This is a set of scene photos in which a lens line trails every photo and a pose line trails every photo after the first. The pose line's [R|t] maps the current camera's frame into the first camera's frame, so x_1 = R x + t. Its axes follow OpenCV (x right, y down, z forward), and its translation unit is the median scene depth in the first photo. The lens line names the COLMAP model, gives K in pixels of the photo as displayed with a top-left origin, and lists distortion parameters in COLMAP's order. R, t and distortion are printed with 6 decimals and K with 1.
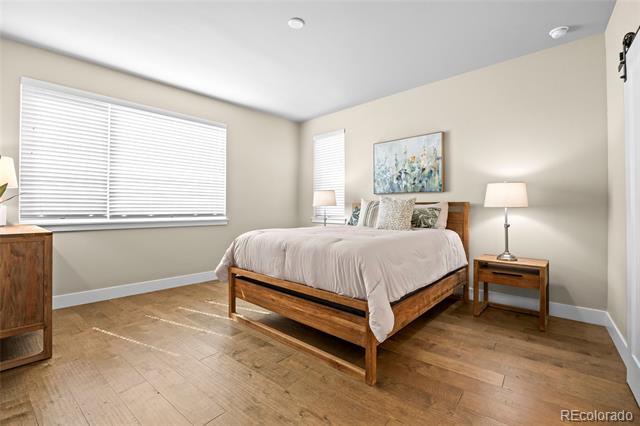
lens RADIAL K [[279.9, 0, 319.7], [0, 279.9, 210.5], [0, 0, 1]] dist [-0.002224, -0.000288]
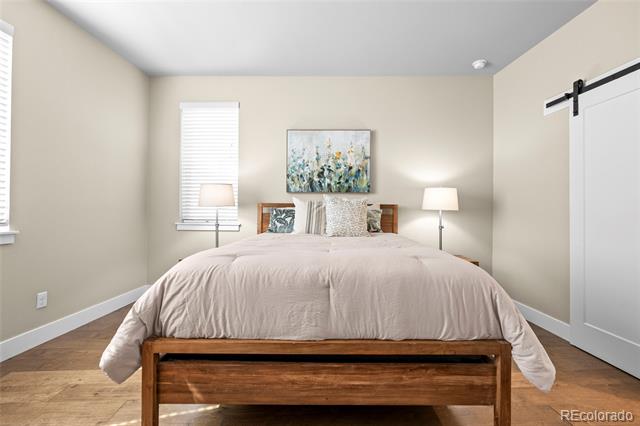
lens RADIAL K [[288.3, 0, 320.7], [0, 288.3, 210.4], [0, 0, 1]] dist [-0.000264, 0.000034]
pose [[0.743544, 0.003879, 0.668675, -0.326119], [-0.001545, 0.999990, -0.004083, -0.004003], [-0.668685, 0.002003, 0.743543, 0.365115]]
